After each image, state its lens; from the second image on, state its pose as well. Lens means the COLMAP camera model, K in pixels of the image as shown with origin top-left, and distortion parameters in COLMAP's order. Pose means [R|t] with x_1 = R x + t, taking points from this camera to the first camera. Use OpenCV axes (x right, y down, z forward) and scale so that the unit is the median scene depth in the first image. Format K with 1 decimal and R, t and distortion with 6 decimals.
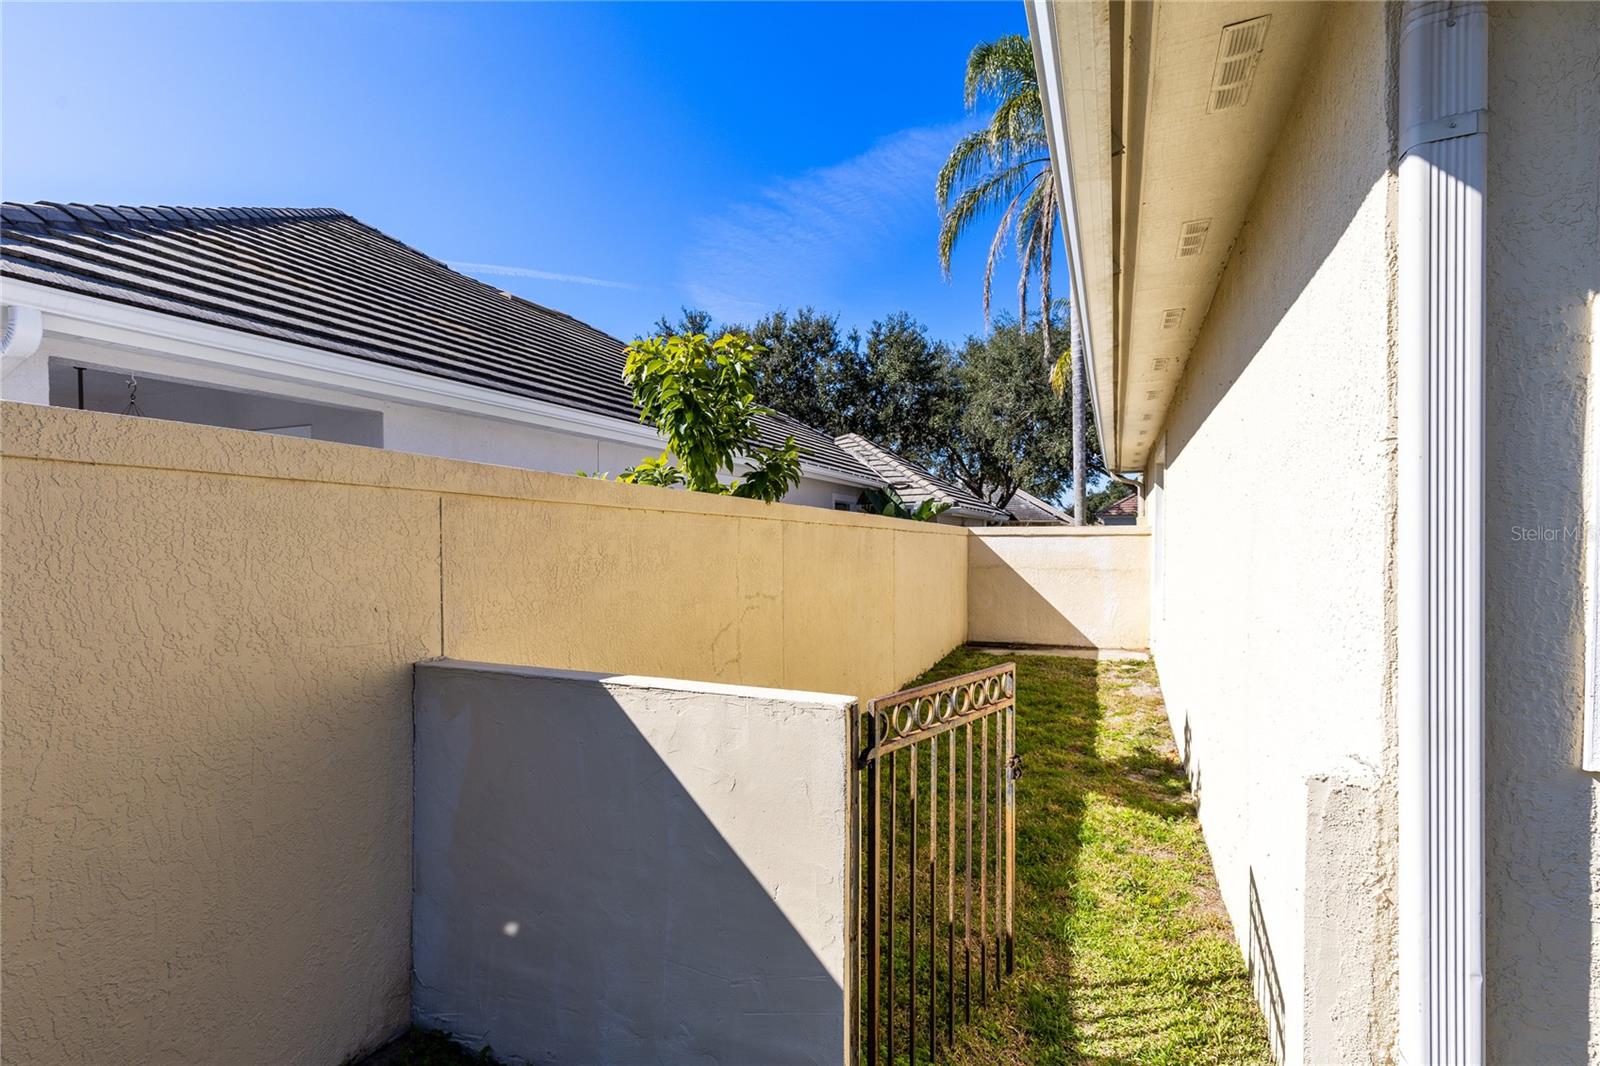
lens RADIAL K [[760.1, 0, 800.0], [0, 760.1, 533.0], [0, 0, 1]] dist [0.001107, 0.000104]
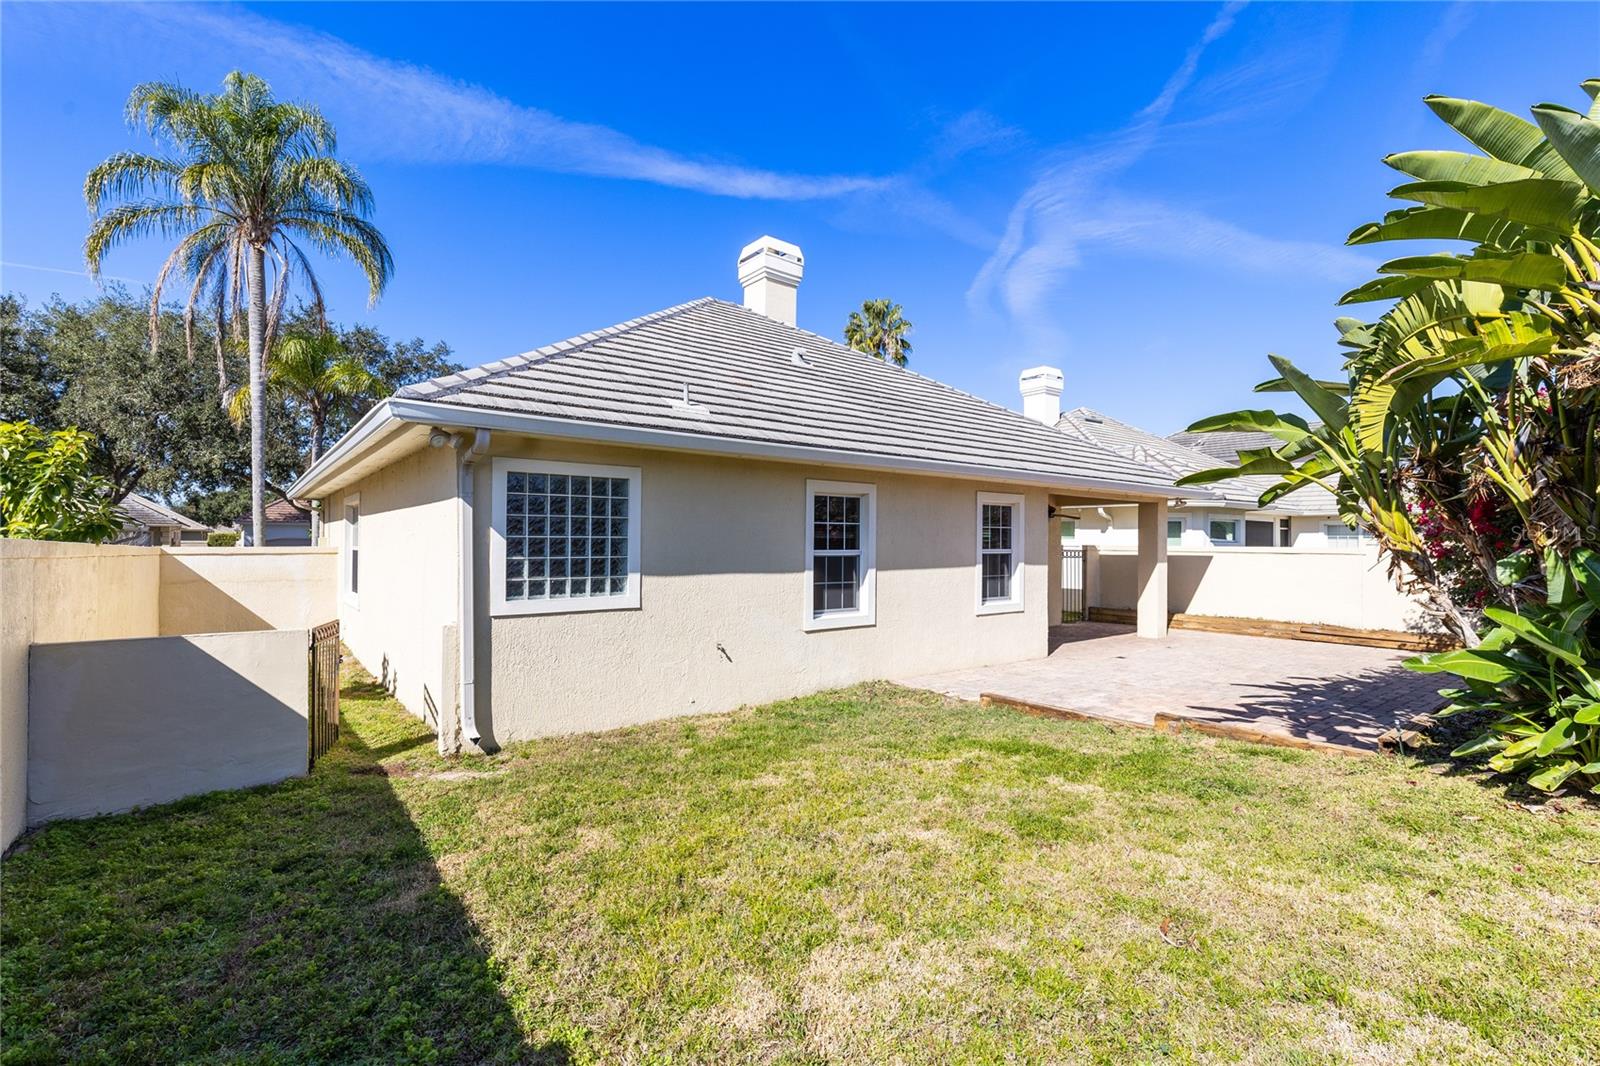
lens RADIAL K [[729.6, 0, 805.6], [0, 729.6, 543.0], [0, 0, 1]] dist [0.001422, 0.000235]
pose [[0.499223, -0.000769, 0.866473, -0.191325], [-0.005302, 0.999978, 0.003943, -0.018841], [-0.866458, -0.006563, 0.499208, -0.288215]]
